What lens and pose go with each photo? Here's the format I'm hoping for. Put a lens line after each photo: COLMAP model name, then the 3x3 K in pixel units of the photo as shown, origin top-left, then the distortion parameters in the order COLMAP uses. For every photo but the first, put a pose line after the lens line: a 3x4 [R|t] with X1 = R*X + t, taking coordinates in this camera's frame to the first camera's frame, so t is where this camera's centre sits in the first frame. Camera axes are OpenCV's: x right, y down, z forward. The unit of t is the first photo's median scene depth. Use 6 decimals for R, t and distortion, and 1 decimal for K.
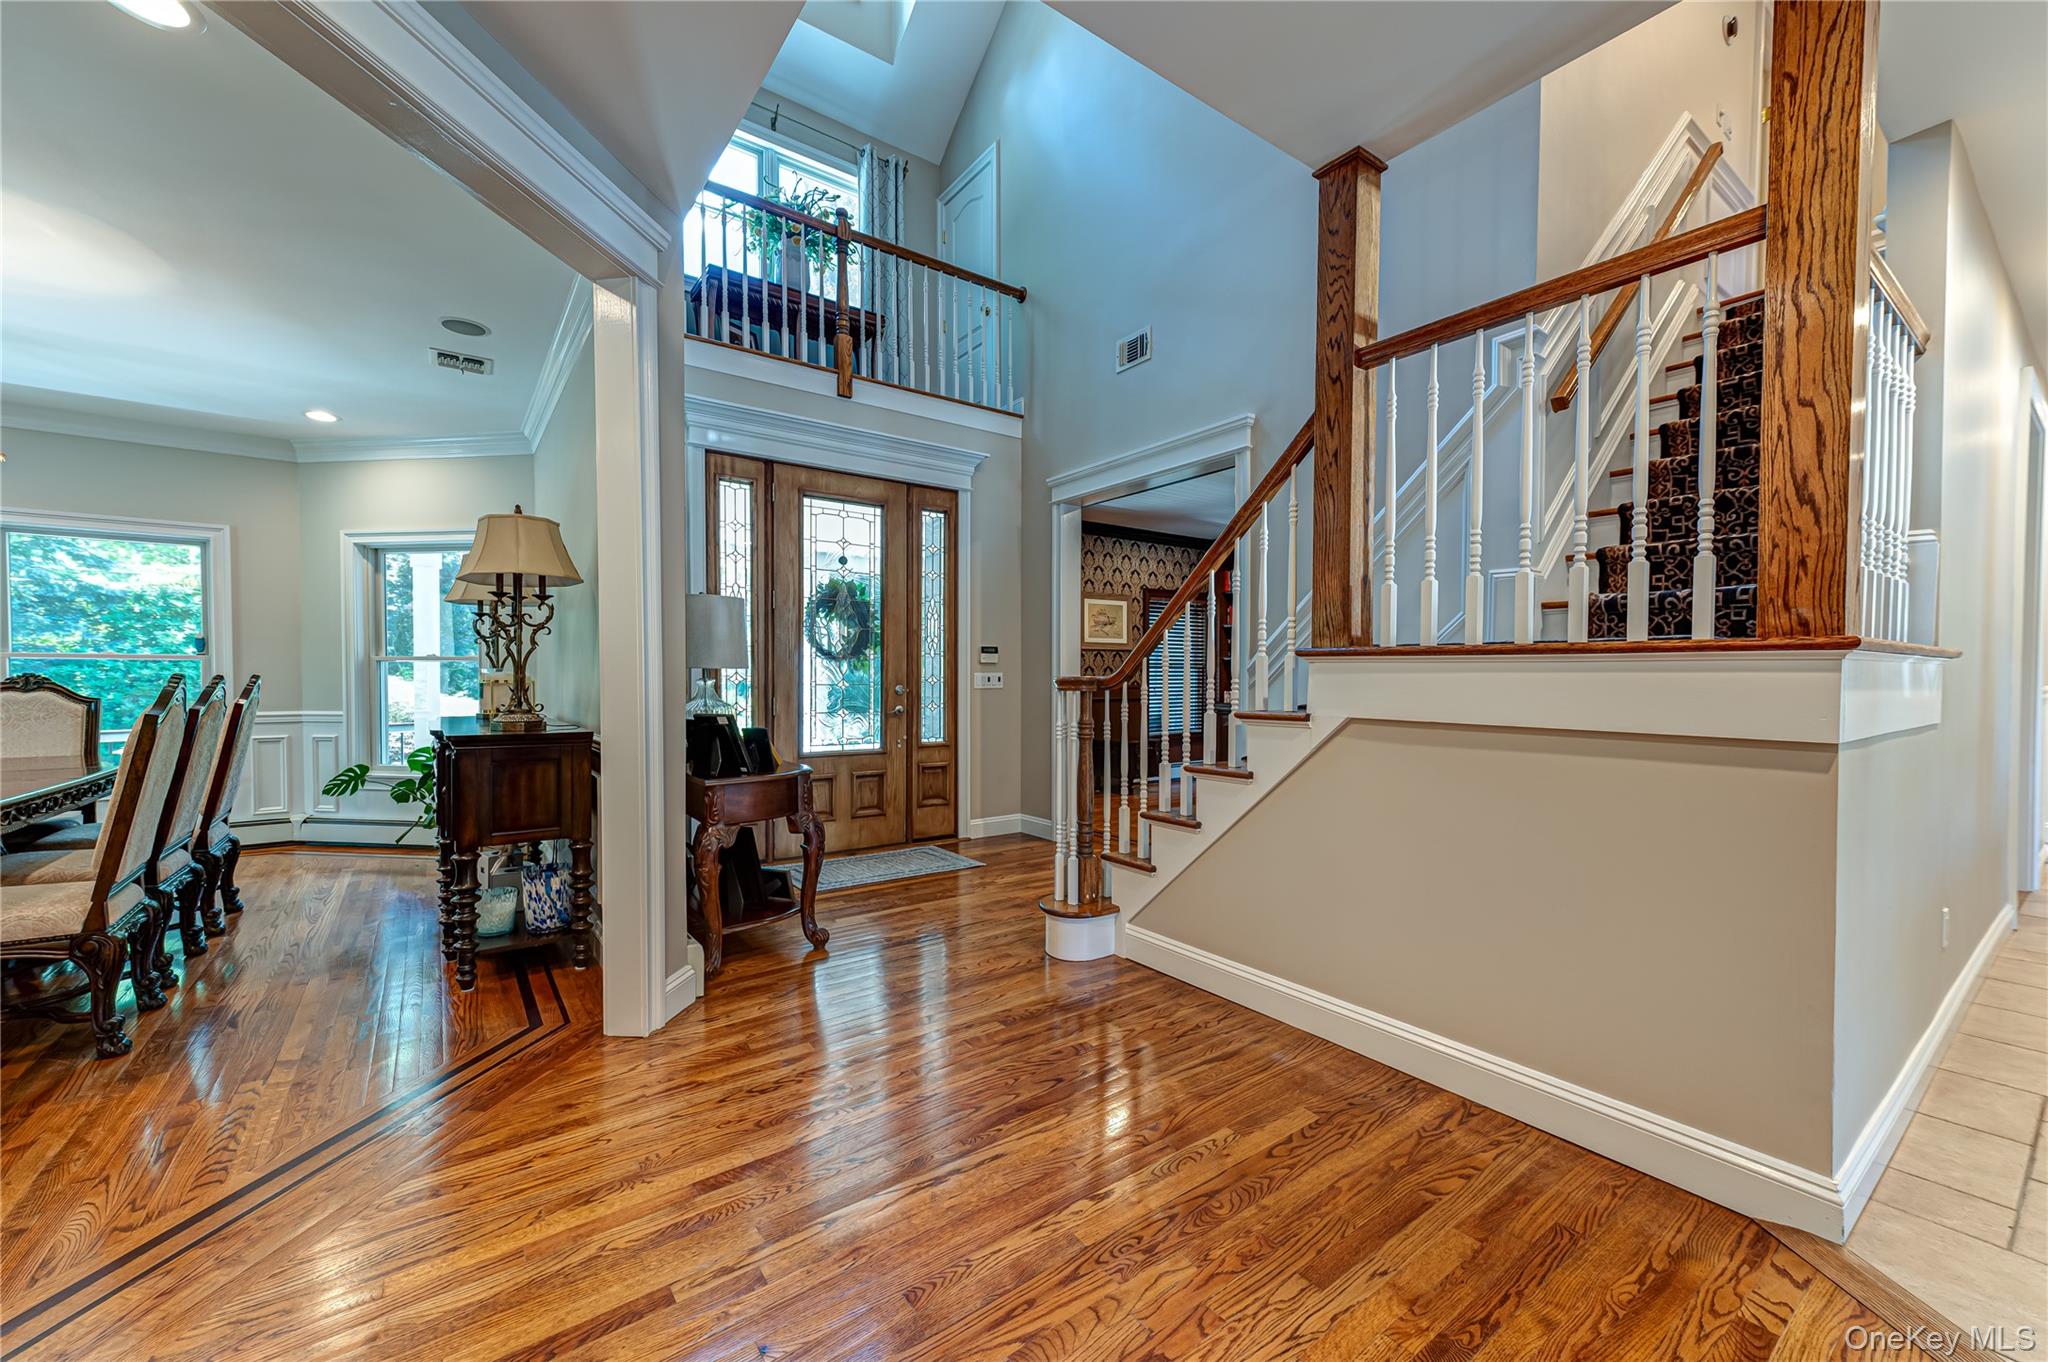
lens RADIAL K [[804.6, 0, 1018.3], [0, 804.6, 691.2], [0, 0, 1]] dist [0.018696, -0.000226]
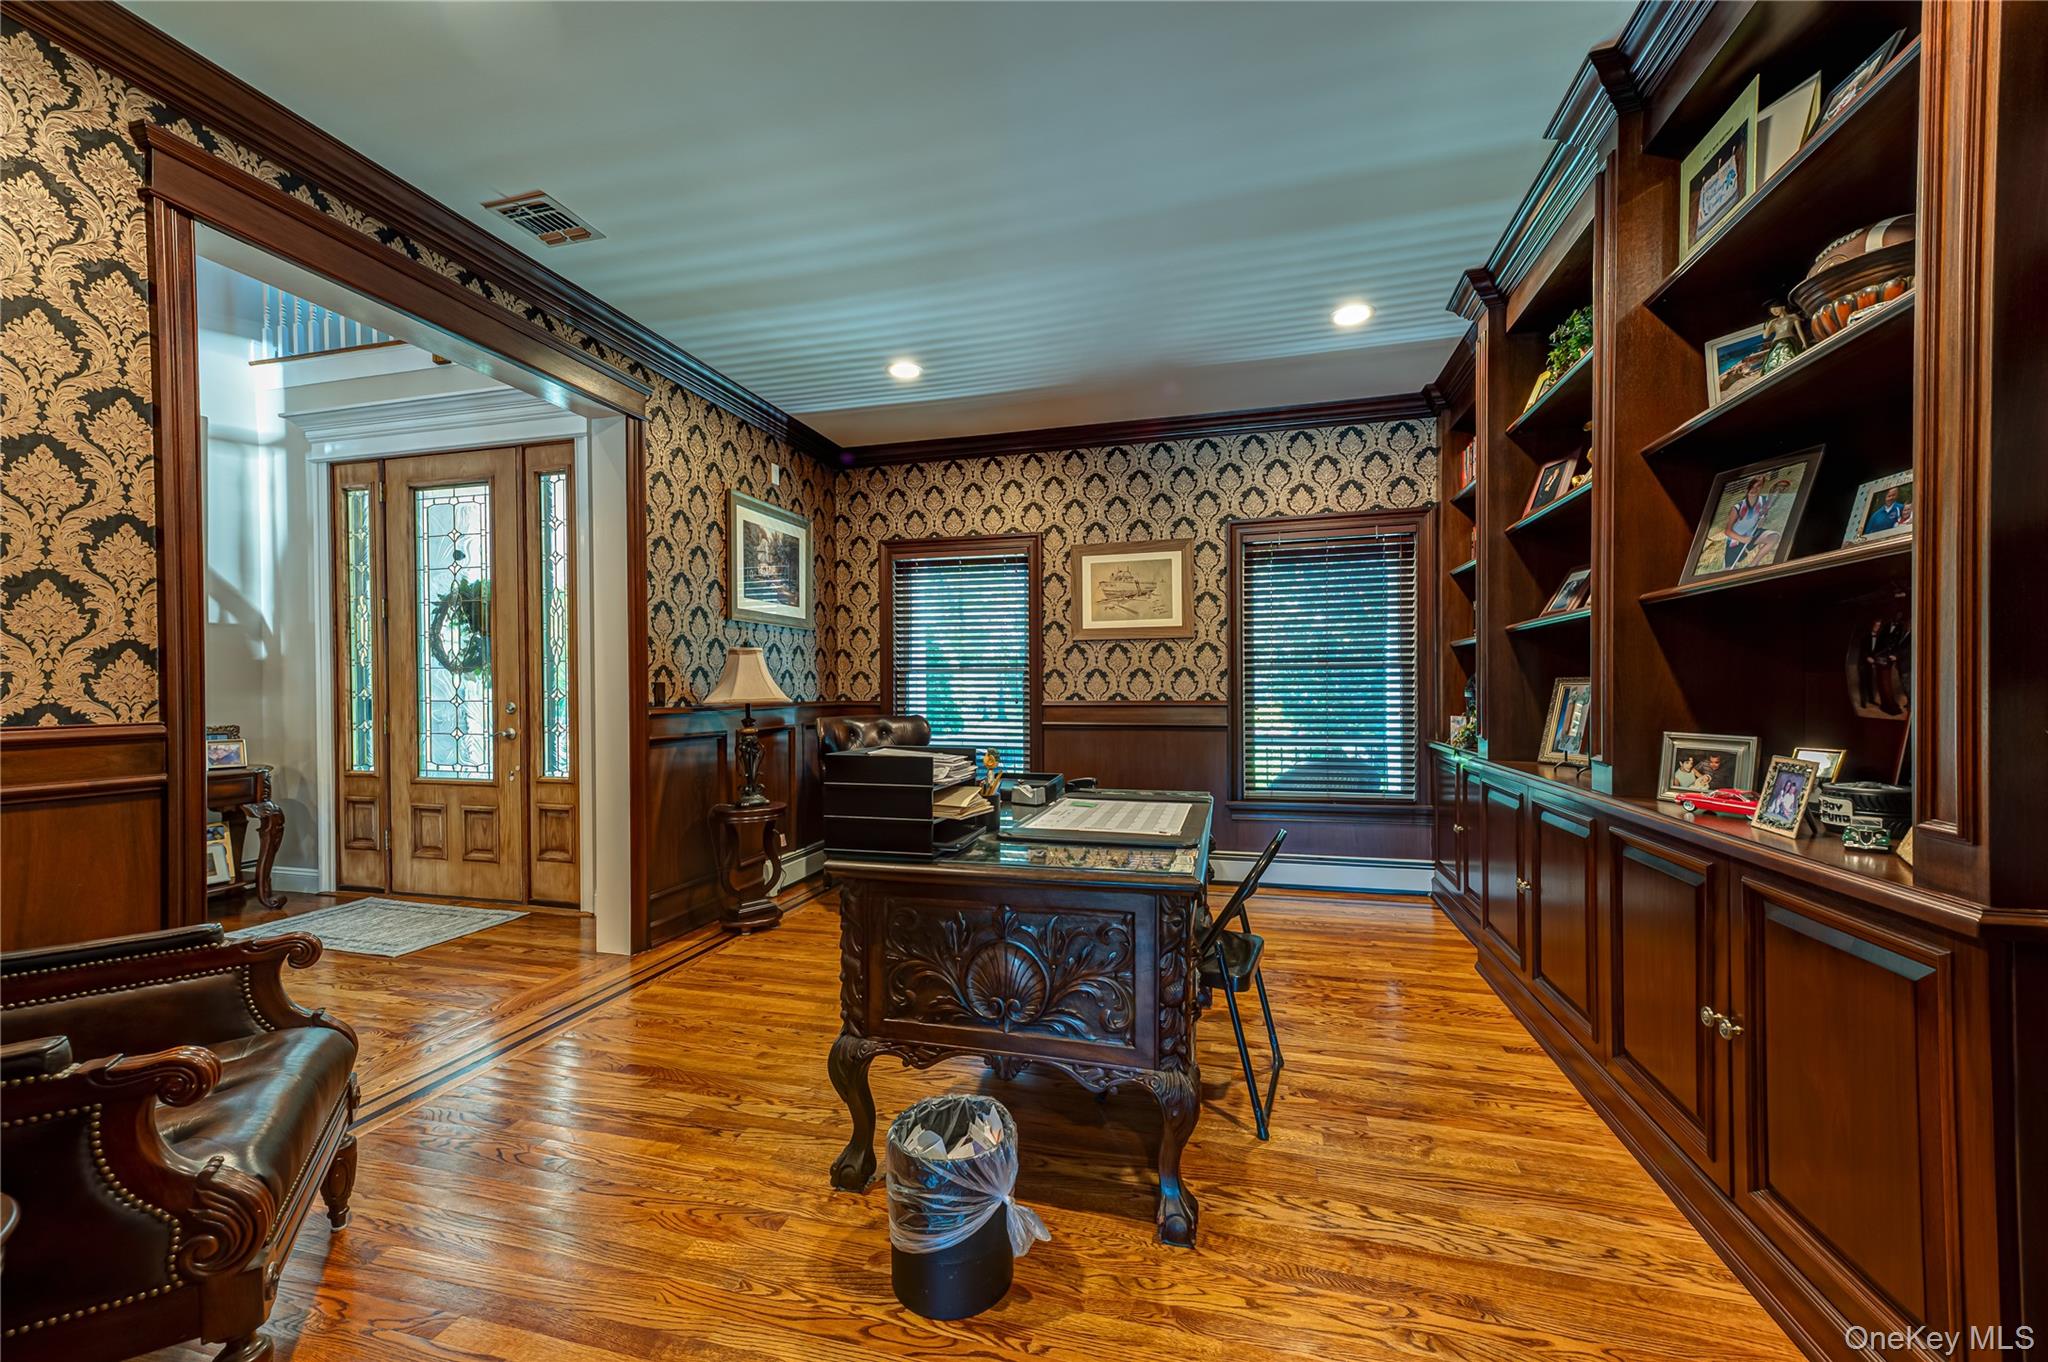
lens RADIAL K [[804.6, 0, 1018.3], [0, 804.6, 691.2], [0, 0, 1]] dist [0.018696, -0.000226]
pose [[0.621354, -0.002315, -0.783527, 0.803938], [-0.005896, 0.999954, -0.007630, -0.015292], [0.783508, 0.009361, 0.621311, 0.912402]]
